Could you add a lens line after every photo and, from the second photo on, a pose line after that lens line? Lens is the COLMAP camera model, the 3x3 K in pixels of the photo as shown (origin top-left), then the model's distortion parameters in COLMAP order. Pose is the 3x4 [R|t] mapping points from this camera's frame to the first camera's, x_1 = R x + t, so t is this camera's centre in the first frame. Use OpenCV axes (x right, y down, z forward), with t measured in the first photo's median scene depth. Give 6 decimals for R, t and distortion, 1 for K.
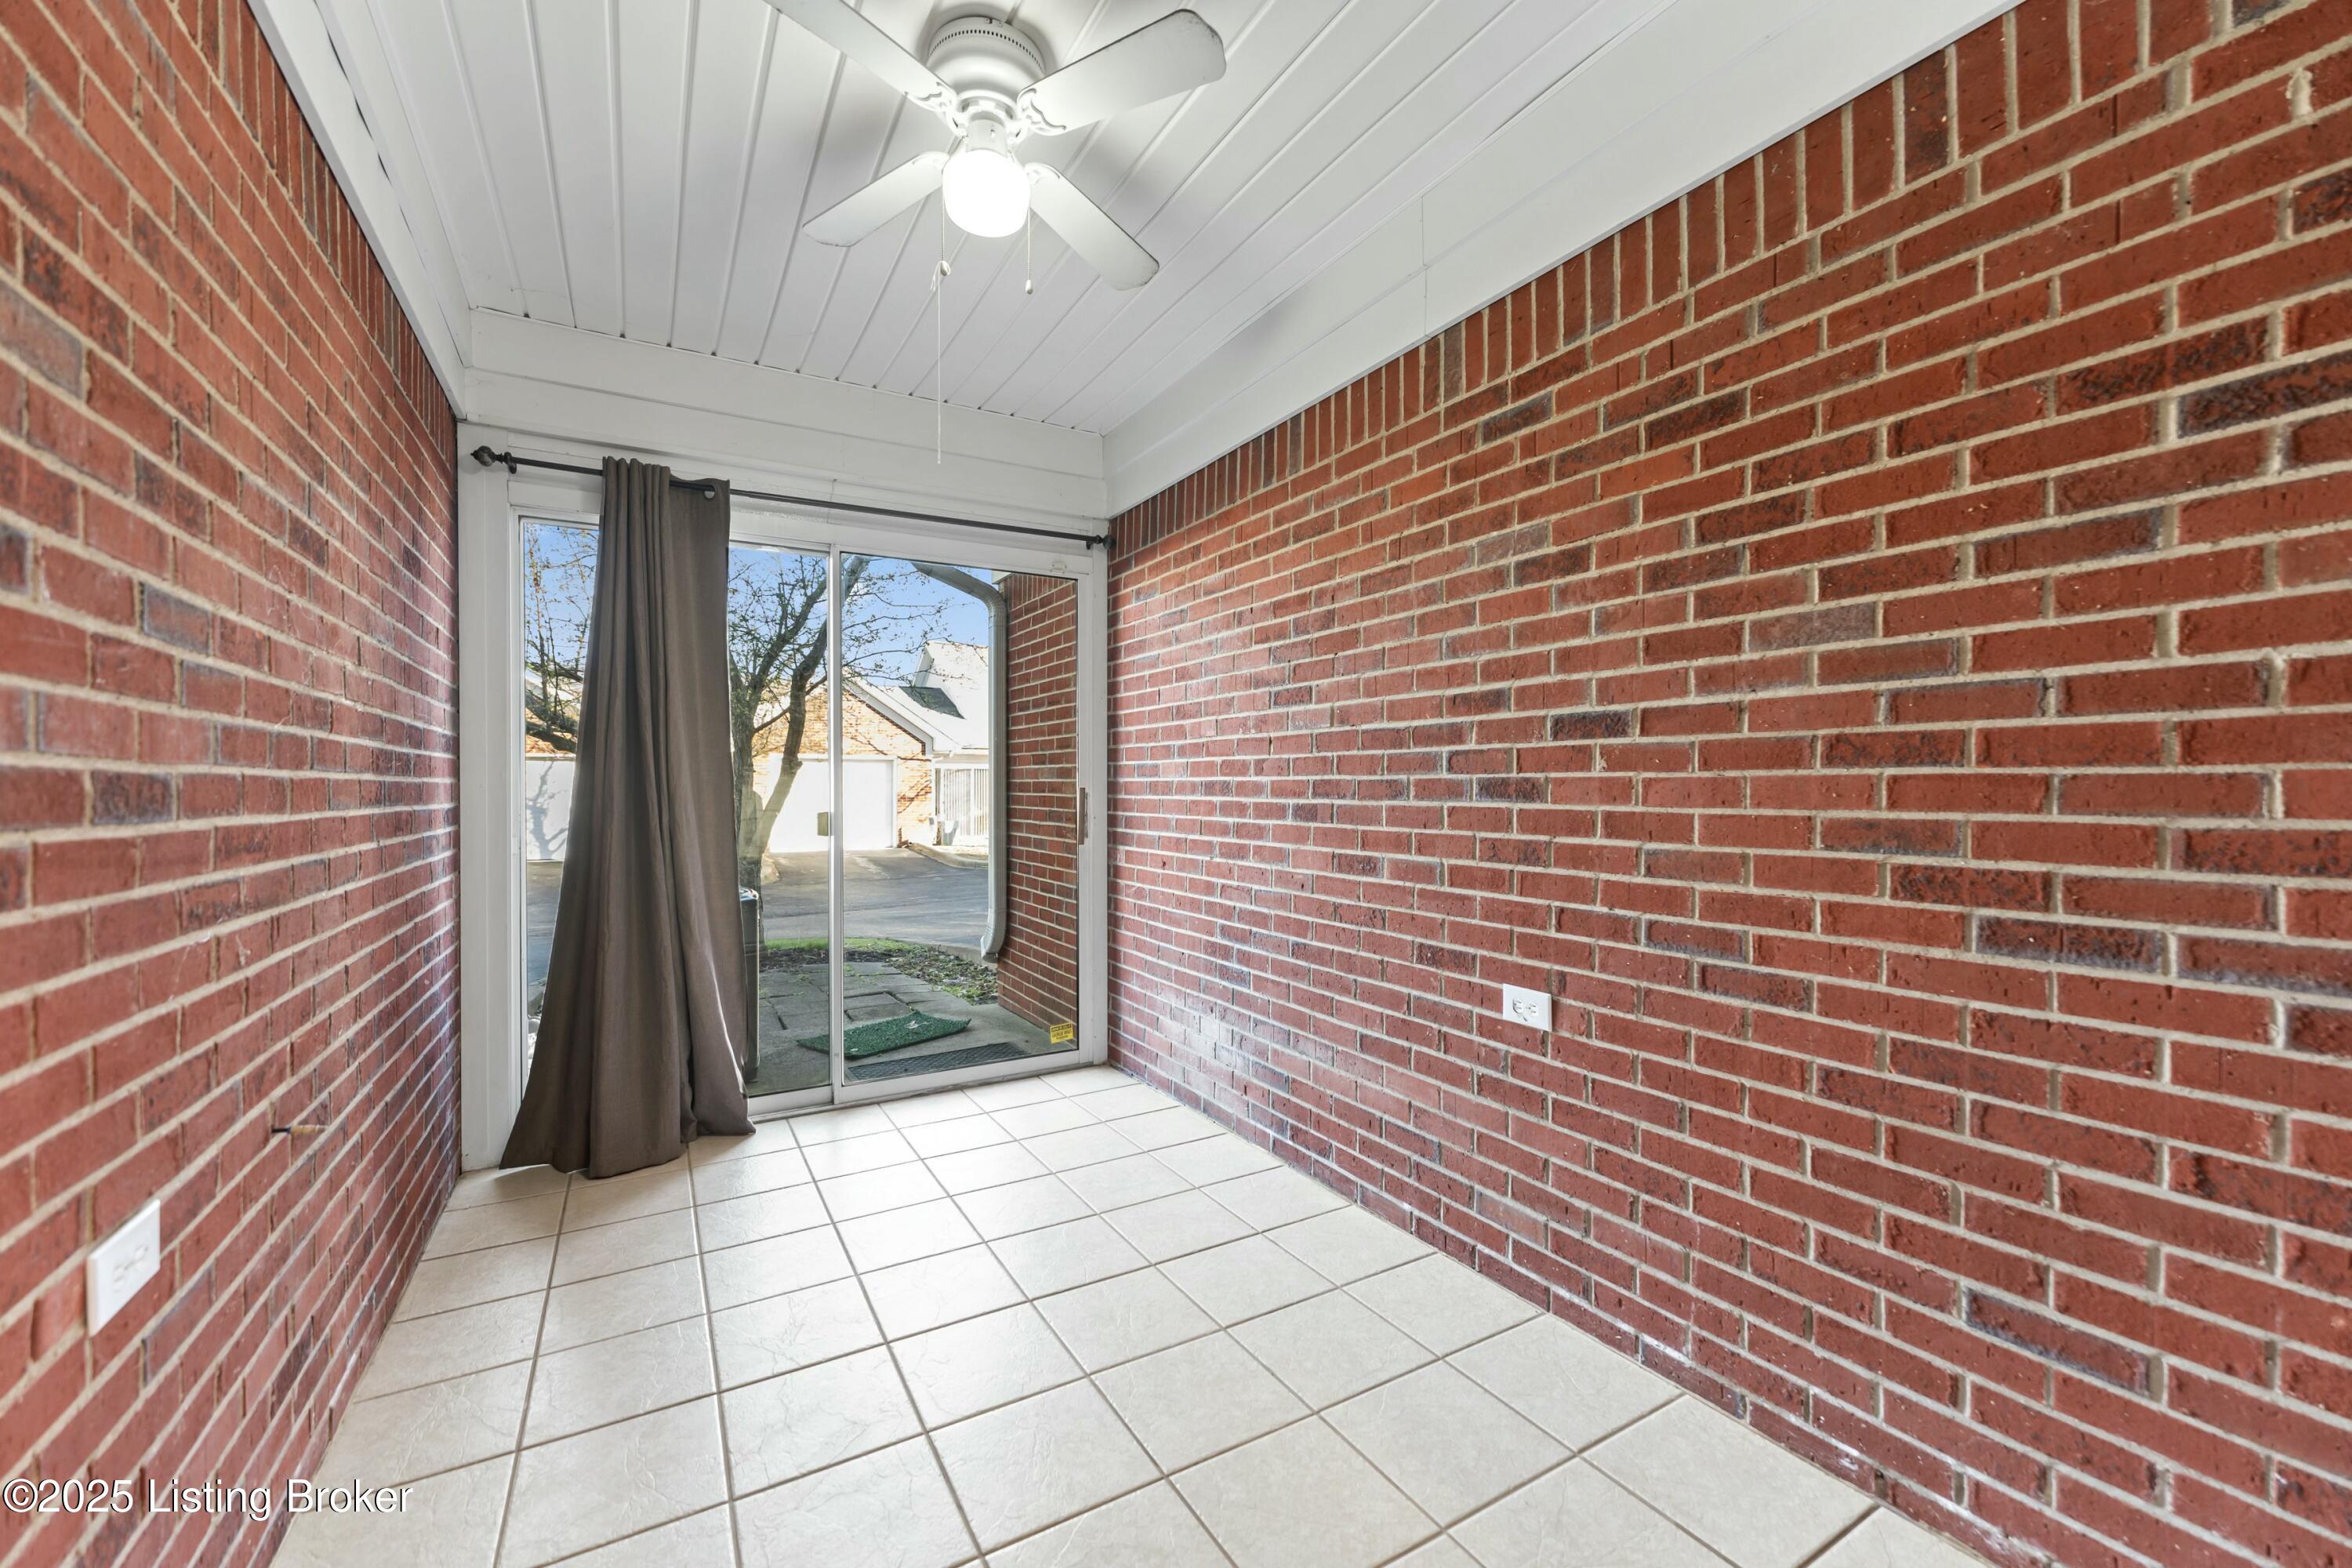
lens RADIAL K [[934.3, 0, 1184.6], [0, 934.3, 782.7], [0, 0, 1]] dist [-0.000242, -0.000126]
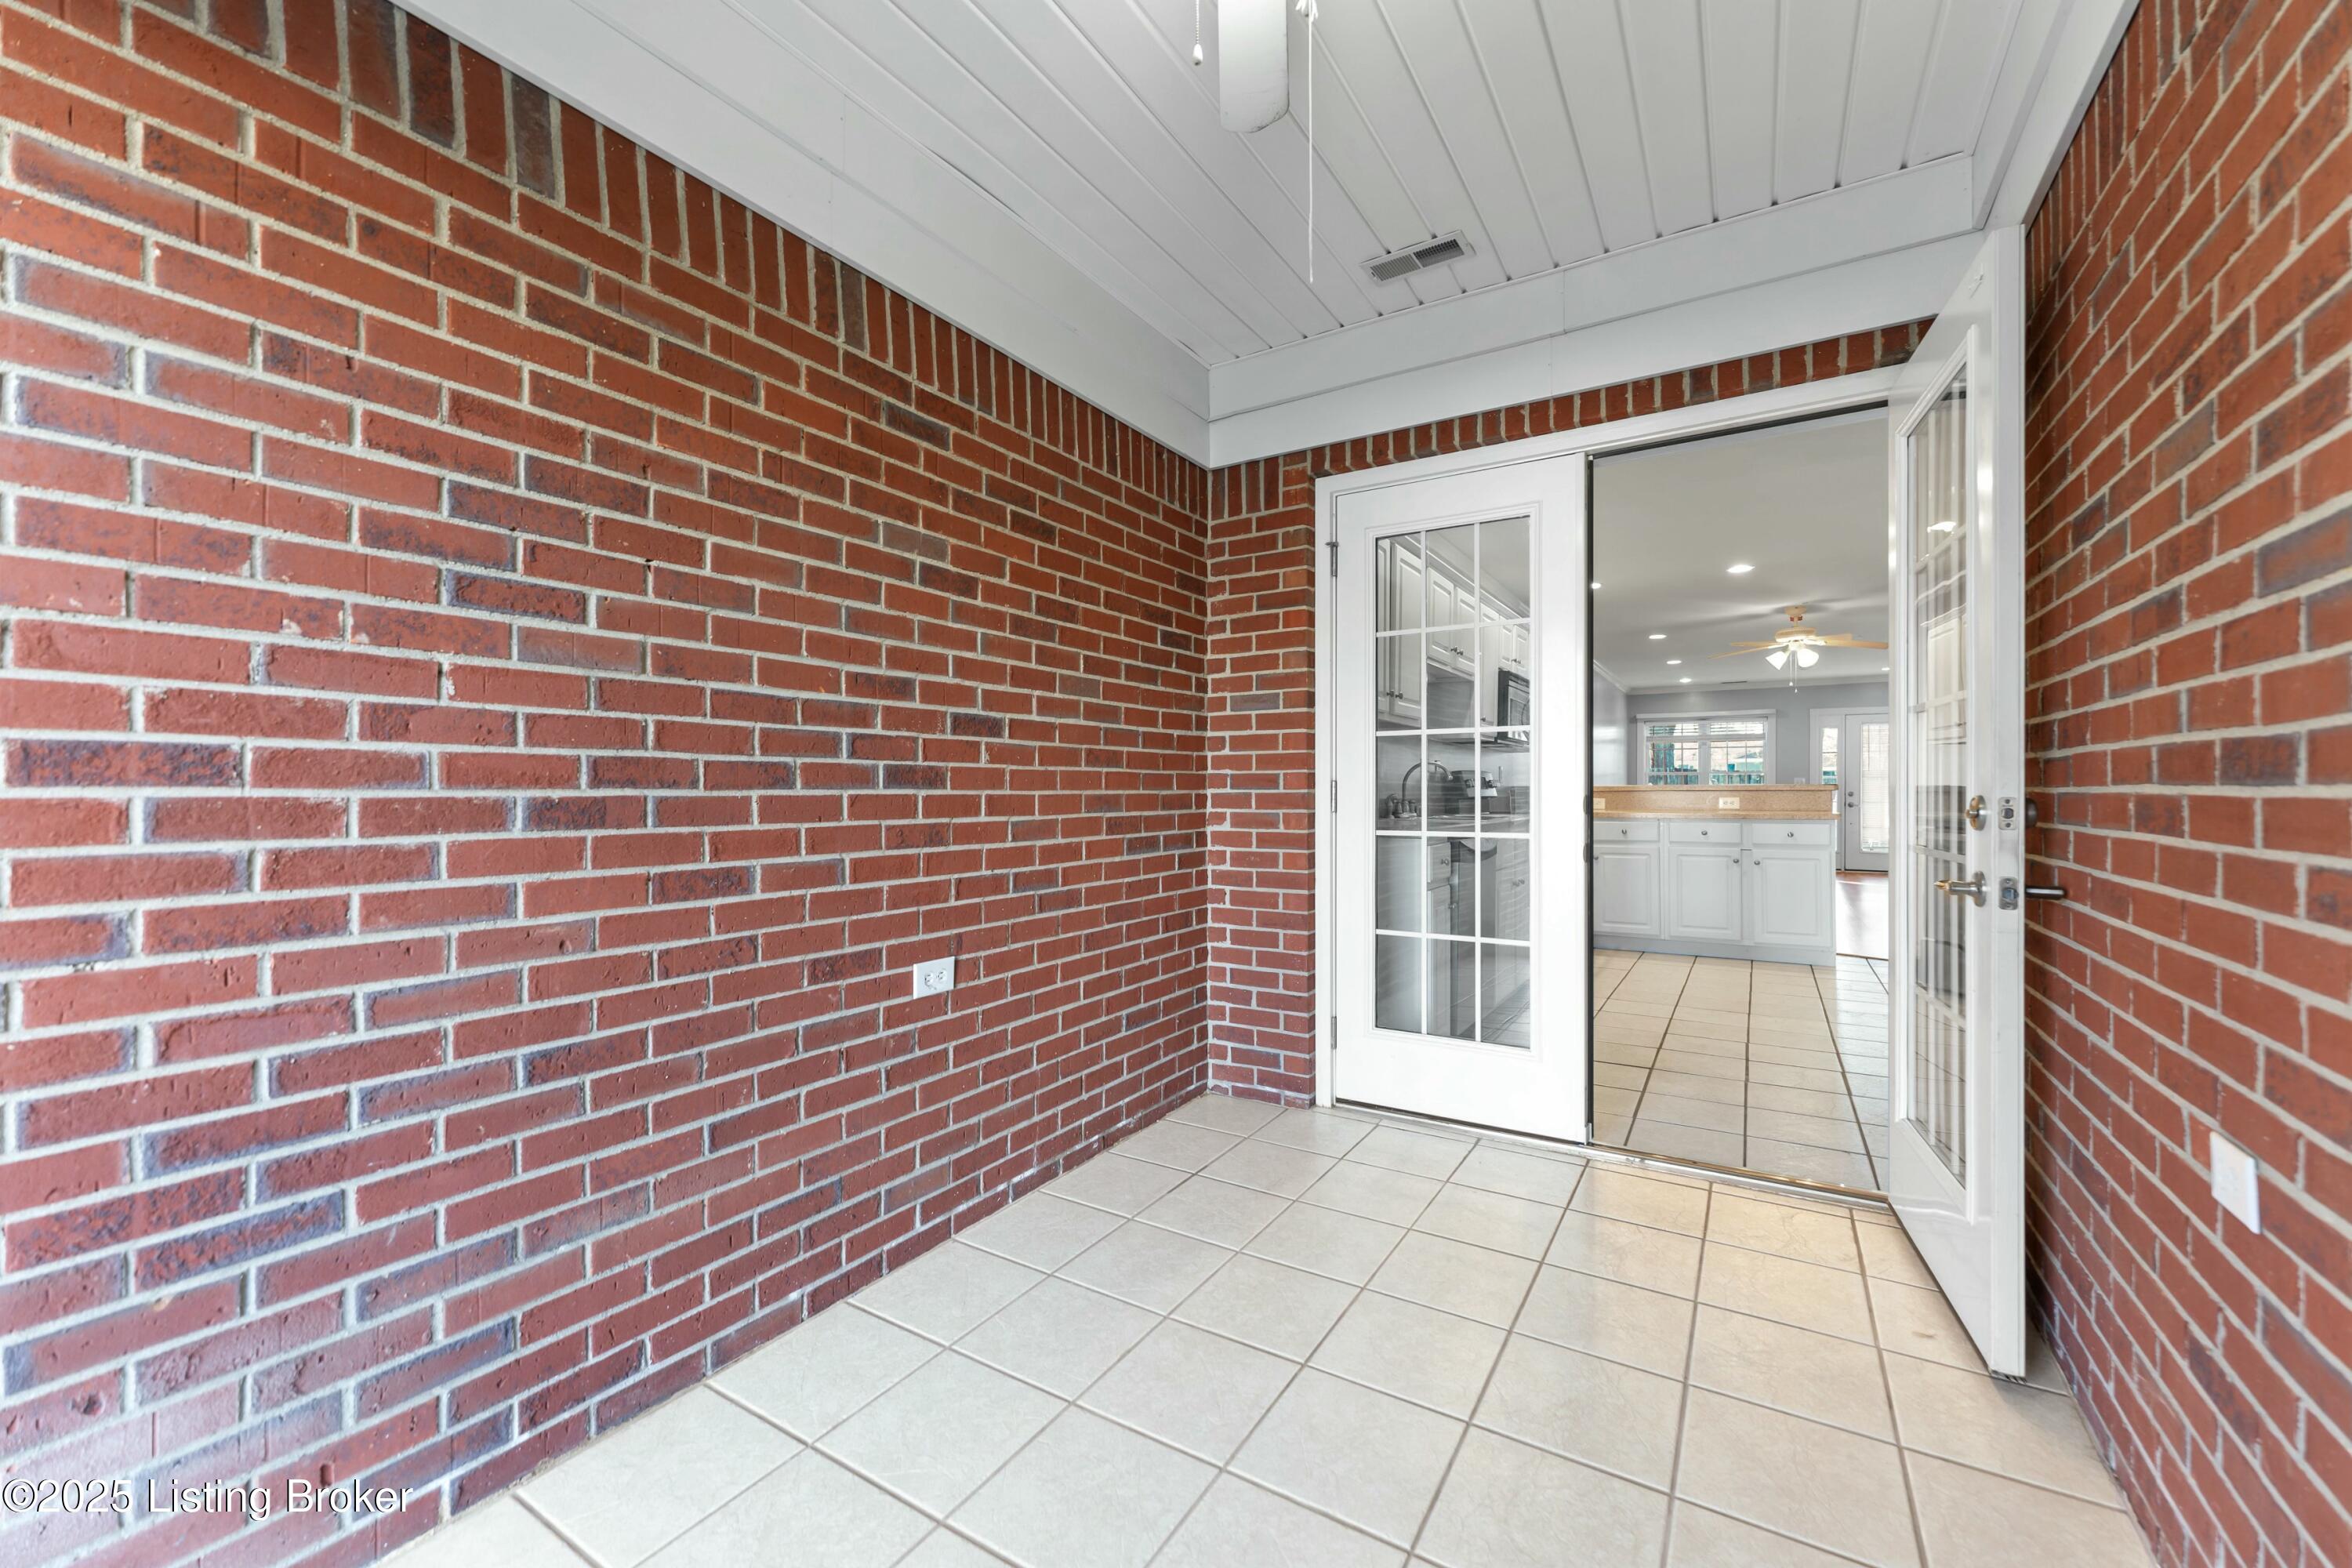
lens RADIAL K [[934.3, 0, 1180.6], [0, 934.3, 788.4], [0, 0, 1]] dist [-0.000242, -0.000126]
pose [[-0.471461, 0.007779, 0.881853, -0.737245], [0.002724, 0.999969, -0.007364, 0.029778], [-0.881883, -0.001070, -0.471468, 1.273166]]
